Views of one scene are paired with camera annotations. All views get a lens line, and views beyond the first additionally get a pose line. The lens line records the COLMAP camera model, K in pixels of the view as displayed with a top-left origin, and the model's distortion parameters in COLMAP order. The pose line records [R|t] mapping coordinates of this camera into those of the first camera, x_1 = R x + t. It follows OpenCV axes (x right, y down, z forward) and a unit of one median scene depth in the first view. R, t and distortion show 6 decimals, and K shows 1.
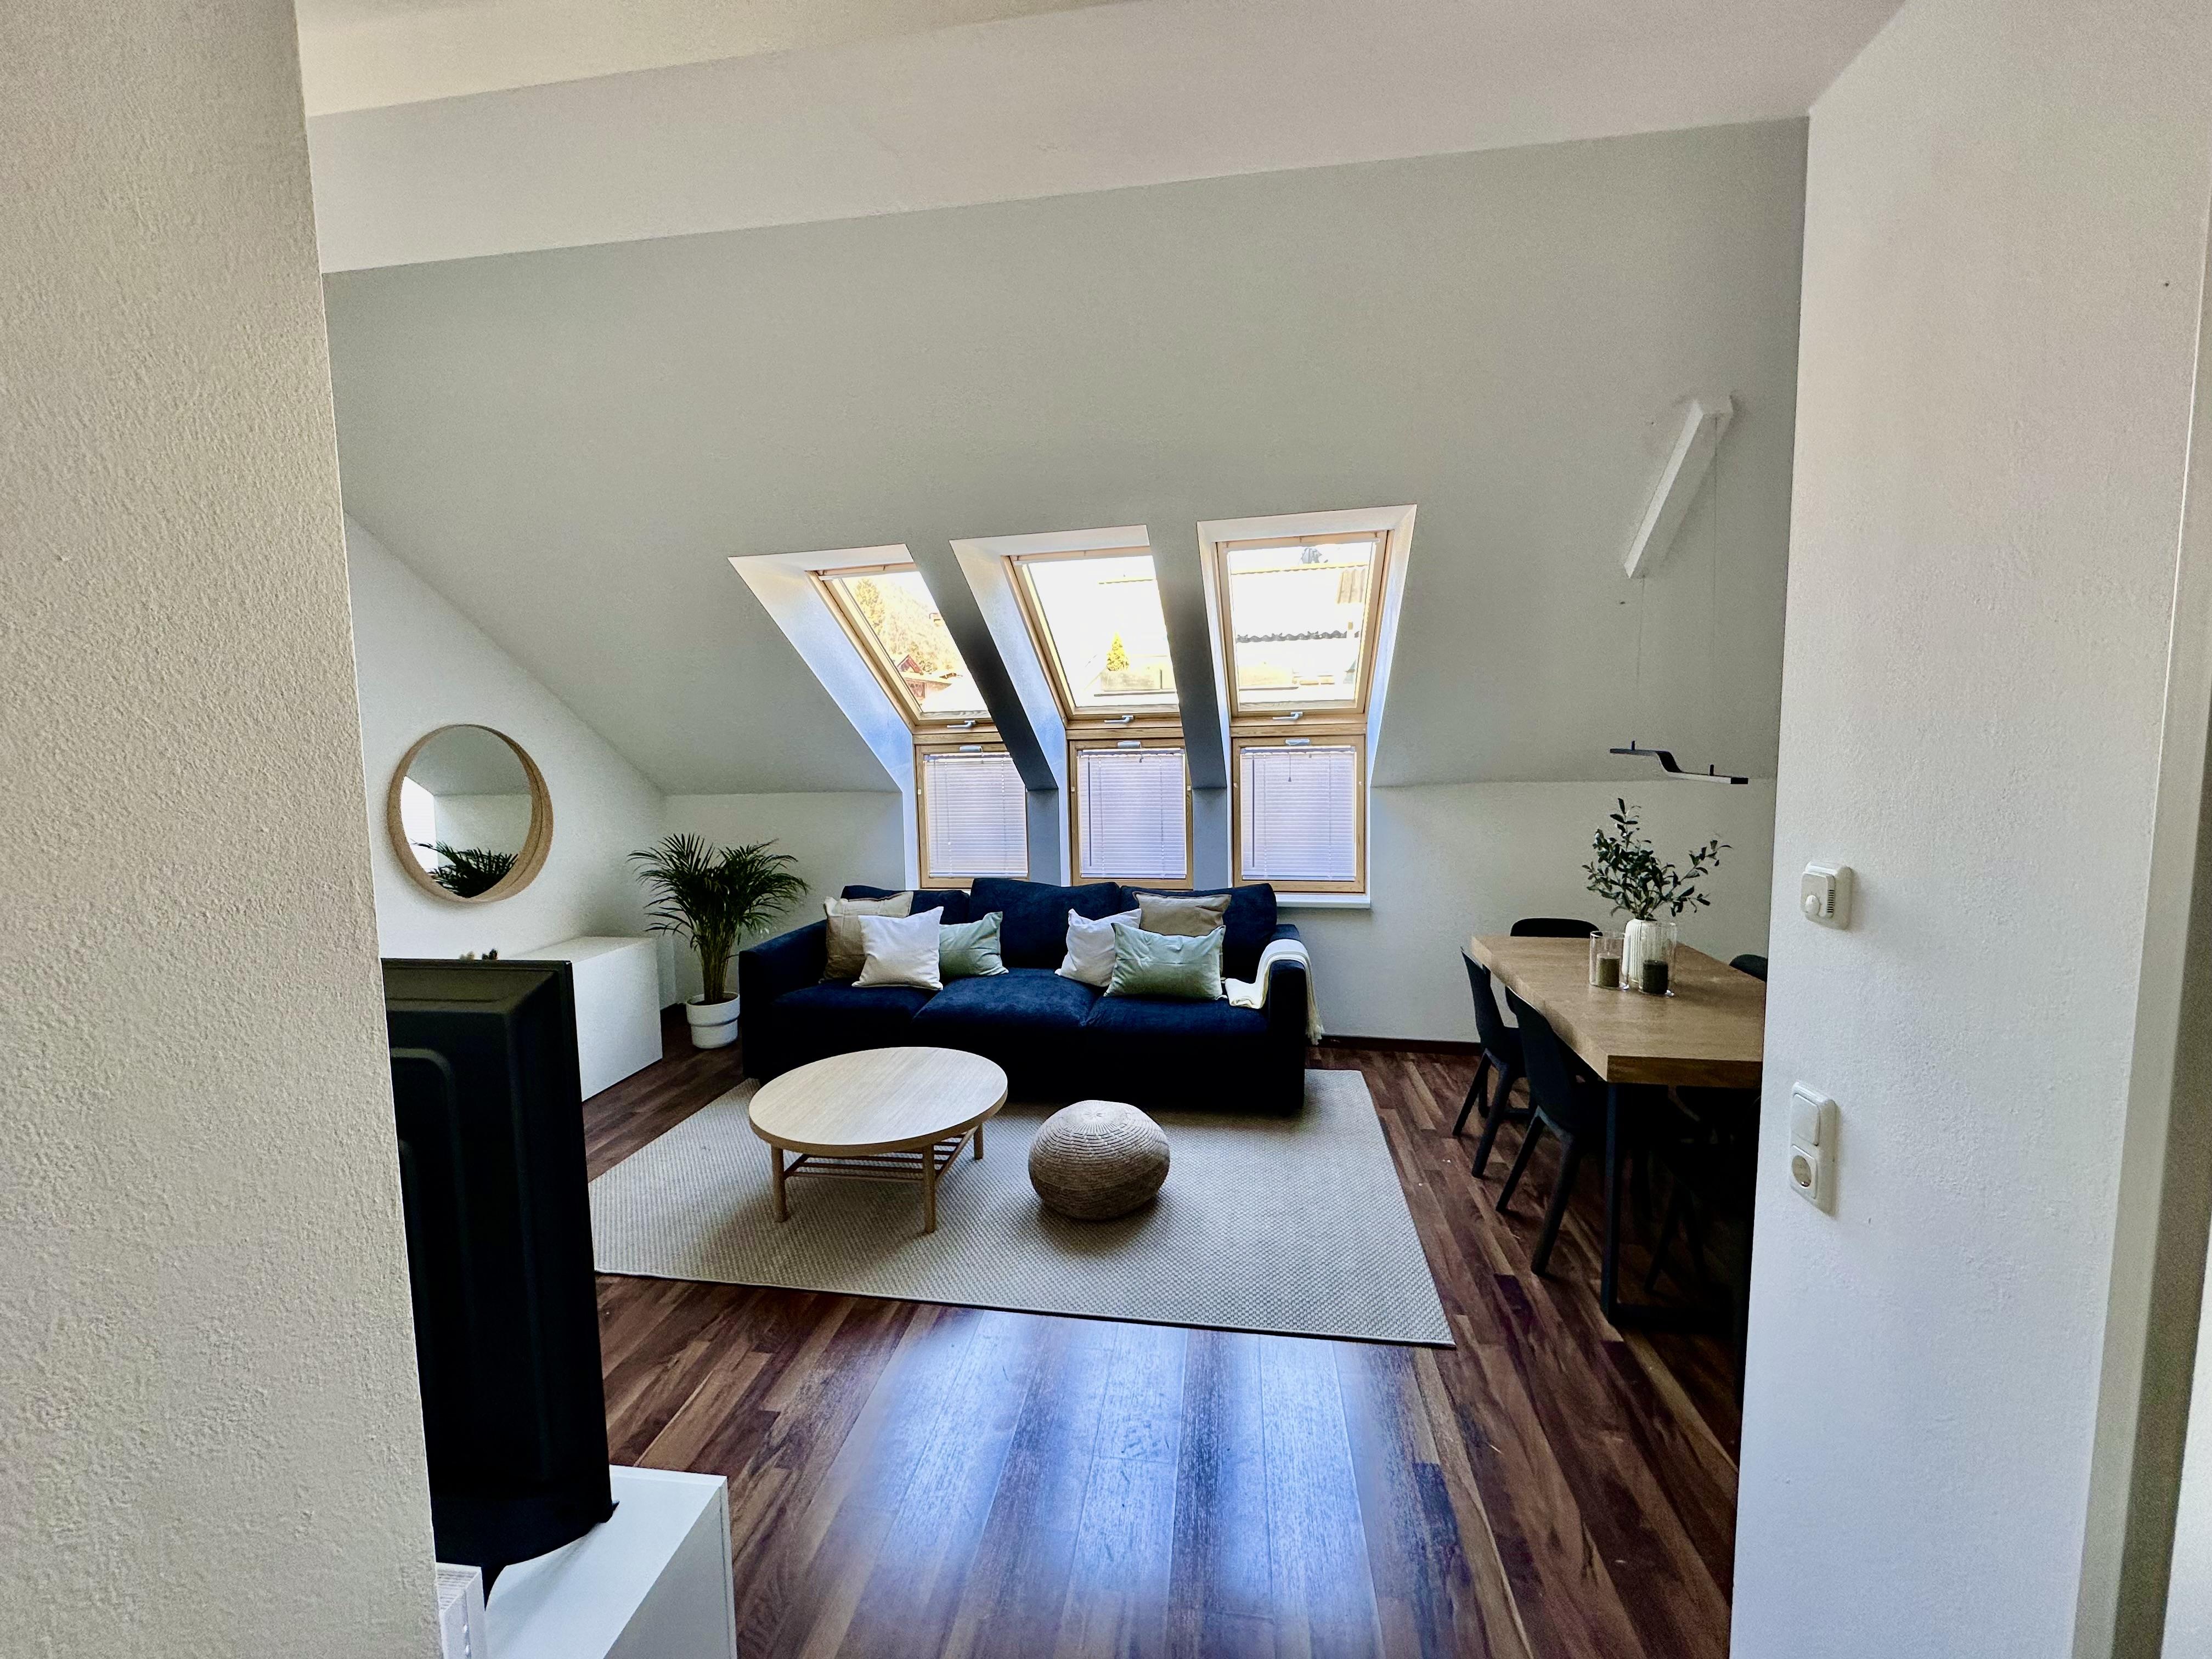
lens RADIAL K [[881.4, 0, 1108.9], [0, 881.4, 827.6], [0, 0, 1]] dist [-0.000624, 0.000583]
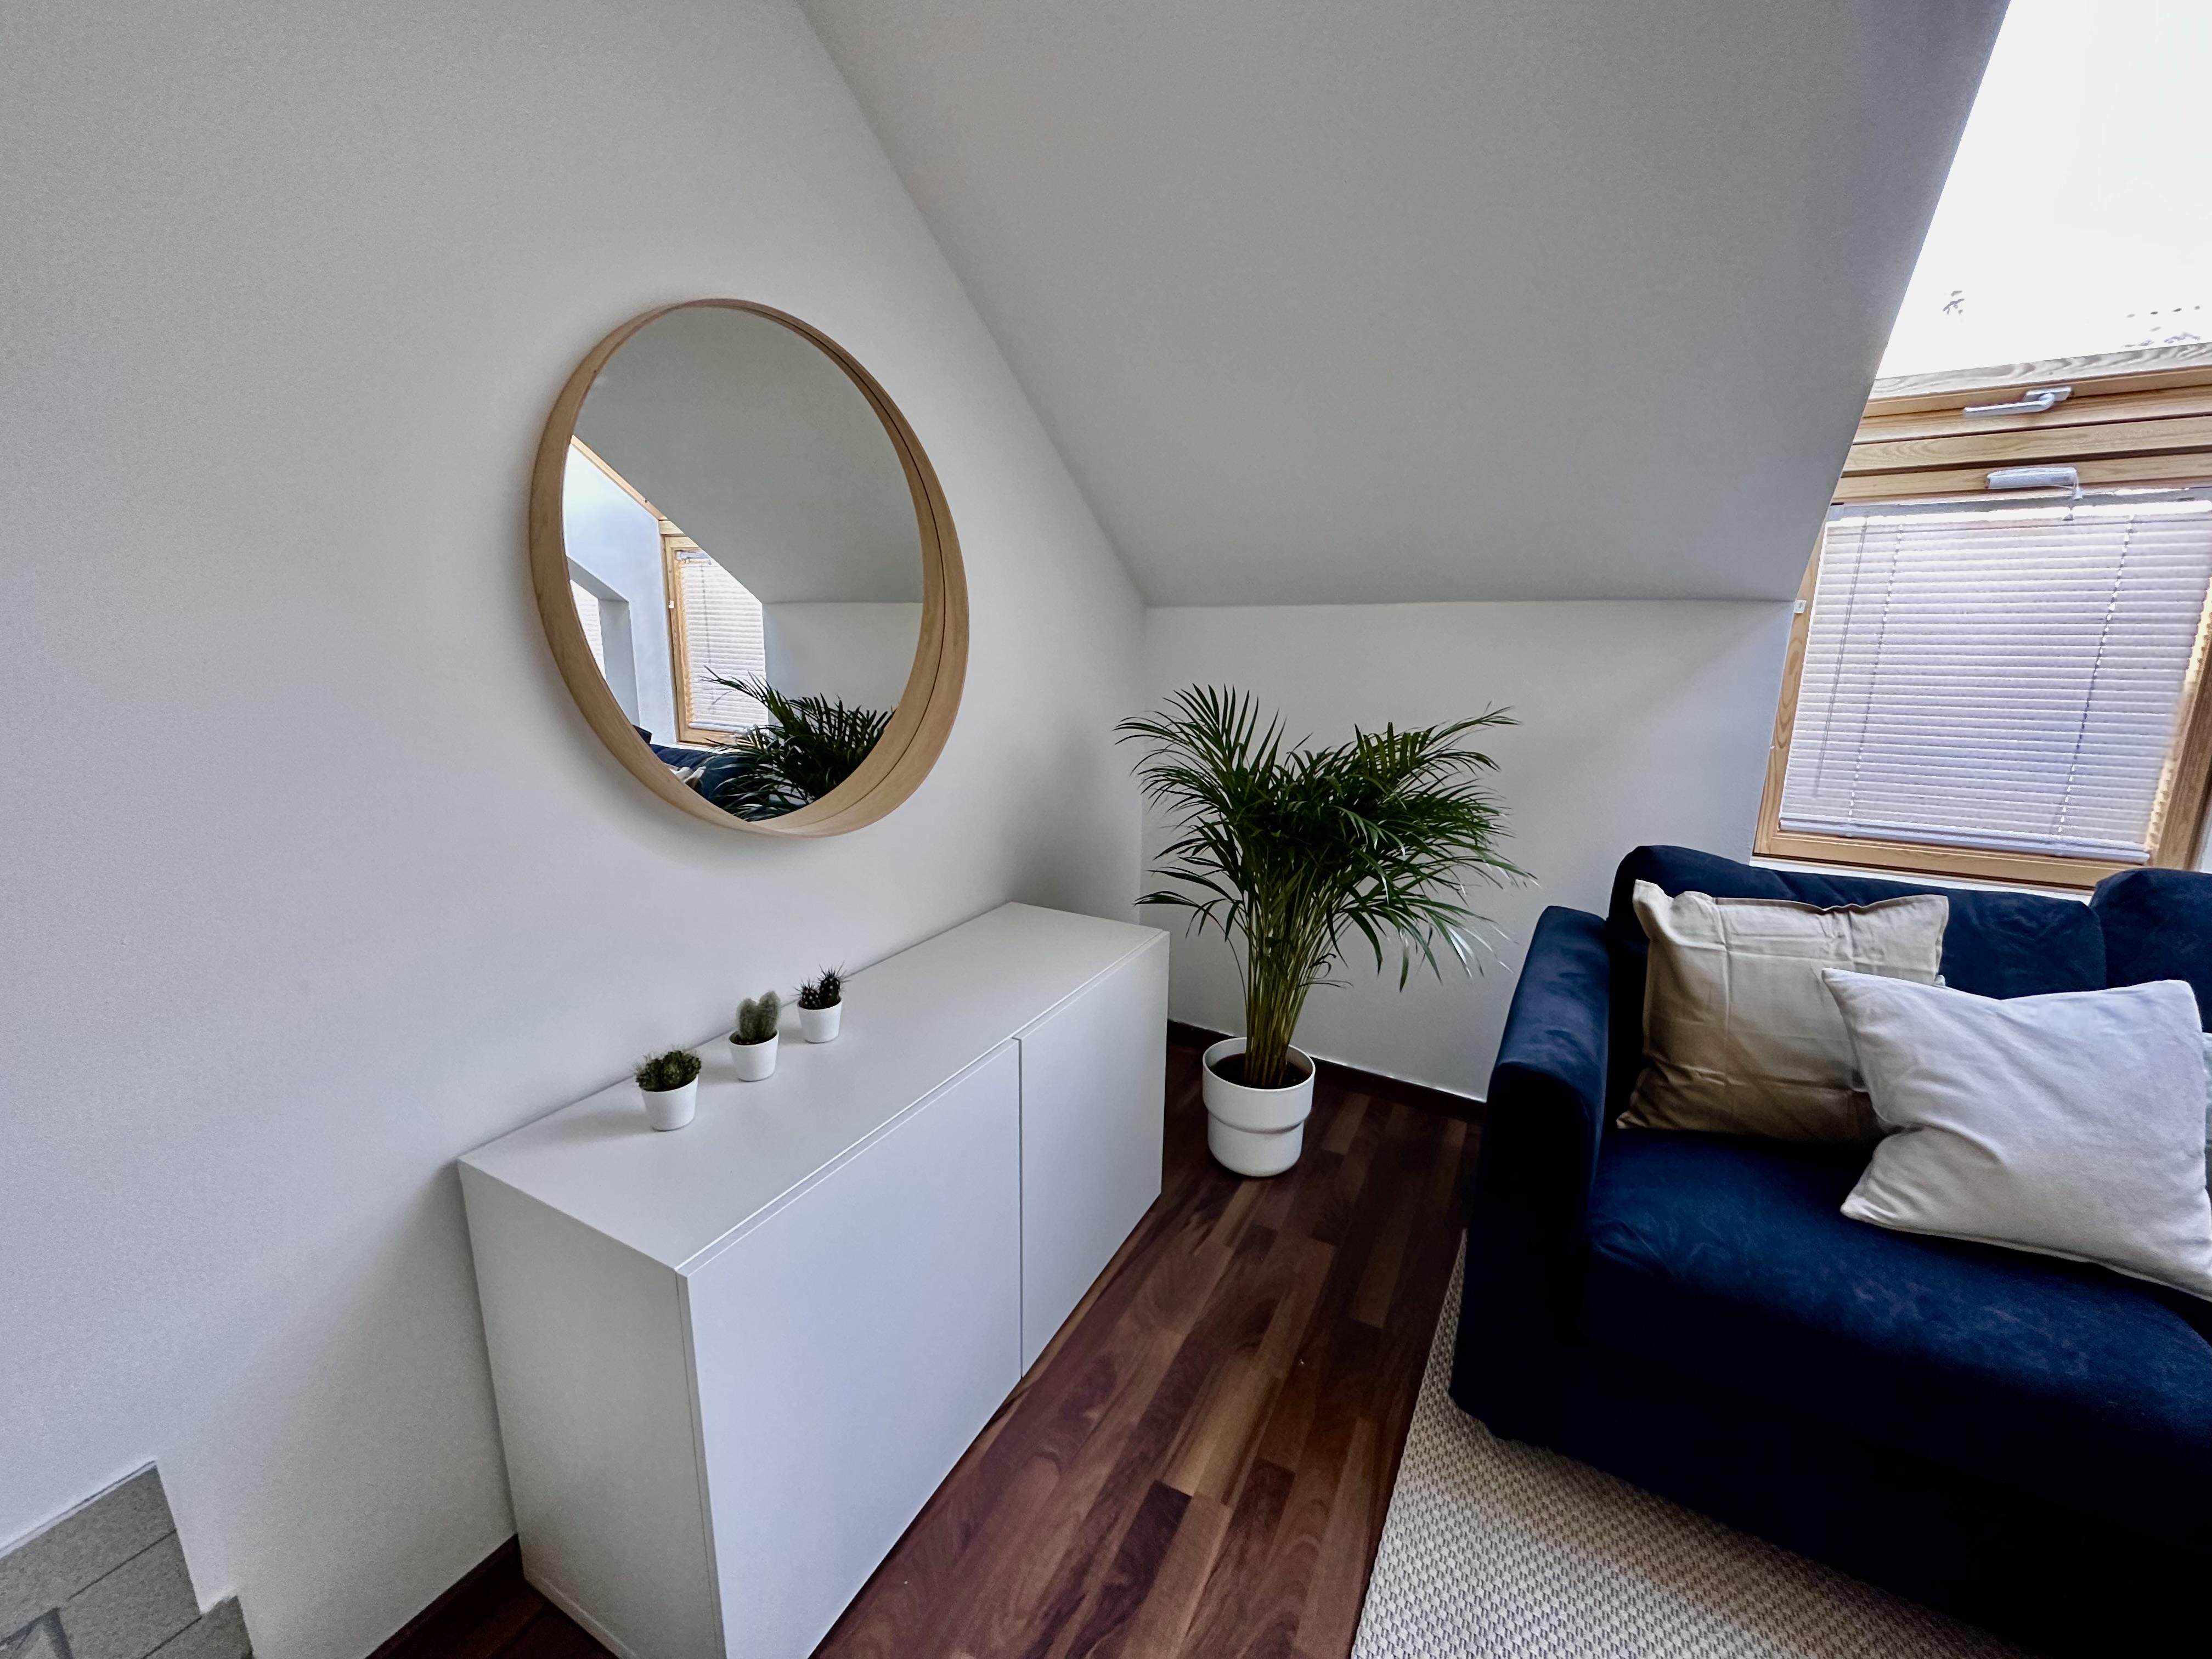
lens RADIAL K [[881.4, 0, 1105.9], [0, 881.4, 826.2], [0, 0, 1]] dist [-0.000624, 0.000583]
pose [[0.940647, 0.098442, -0.324795, -0.424419], [-0.057221, 0.989310, 0.134131, 0.022436], [0.334527, -0.107585, 0.936225, 0.622708]]
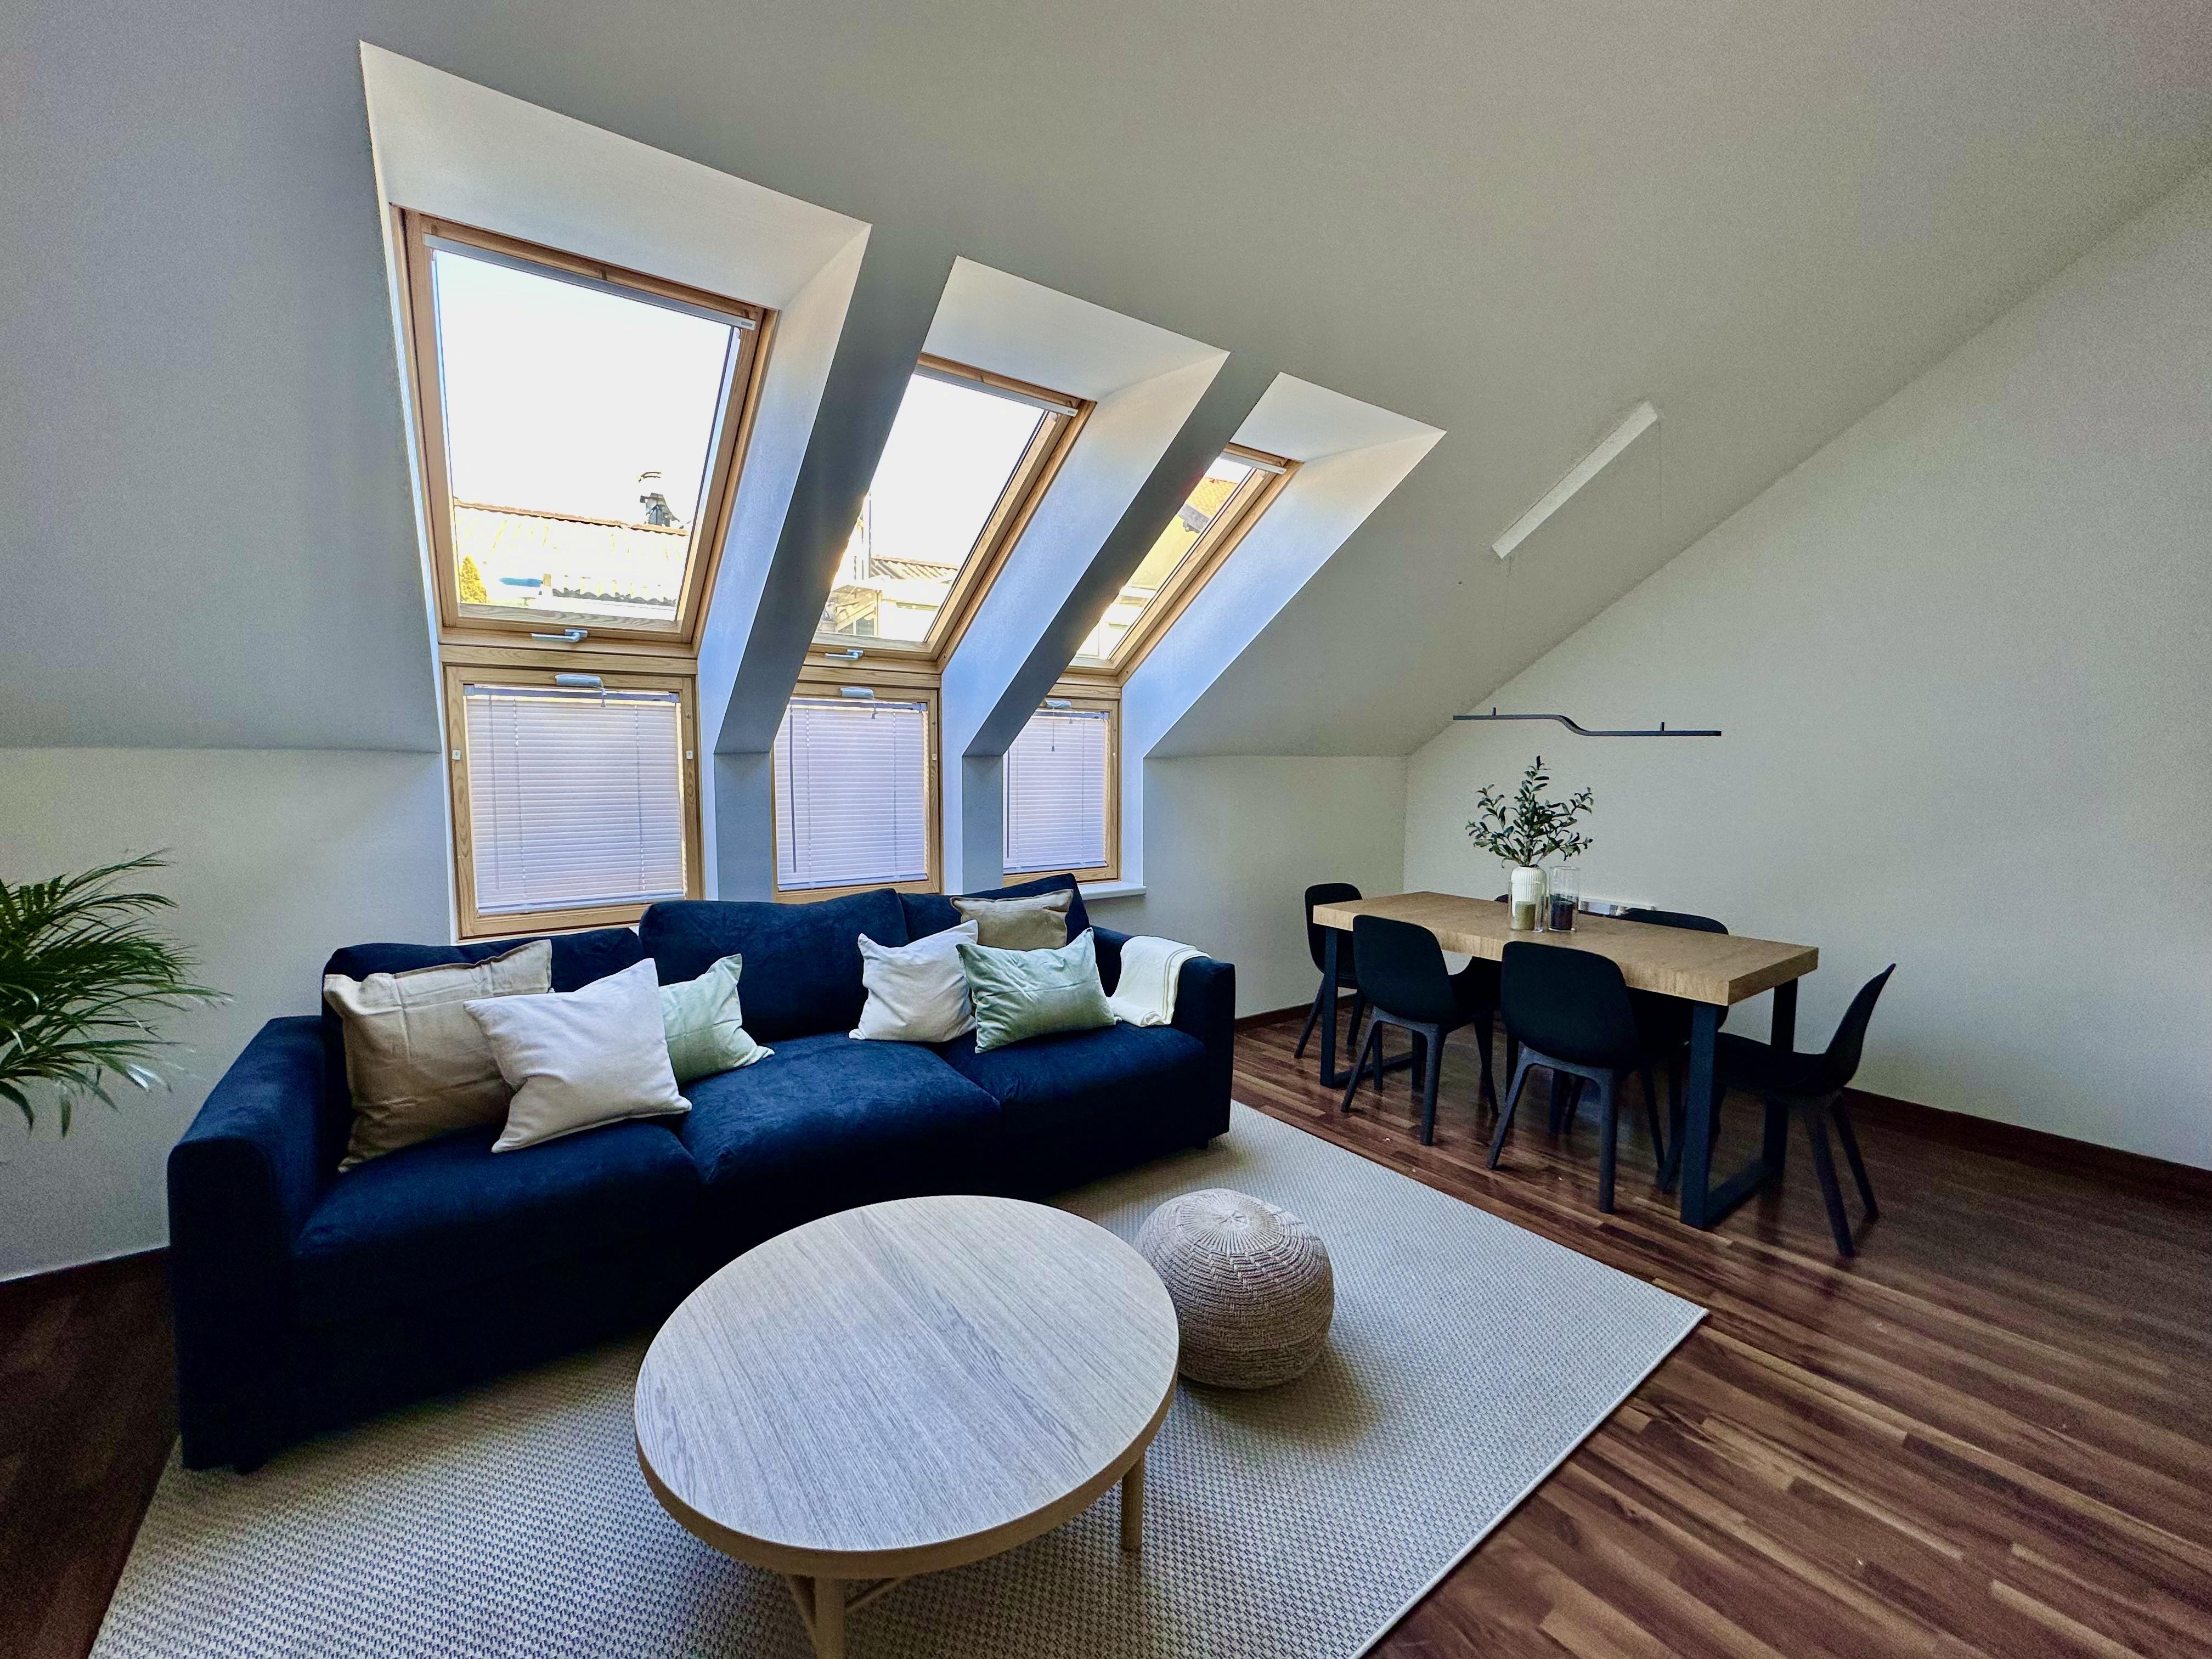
lens RADIAL K [[881.4, 0, 1109.0], [0, 881.4, 826.0], [0, 0, 1]] dist [-0.000624, 0.000583]
pose [[0.691211, -0.031683, 0.721958, -0.380615], [0.040287, 0.999174, 0.005278, 0.017153], [-0.721529, 0.025437, 0.691916, 0.419200]]
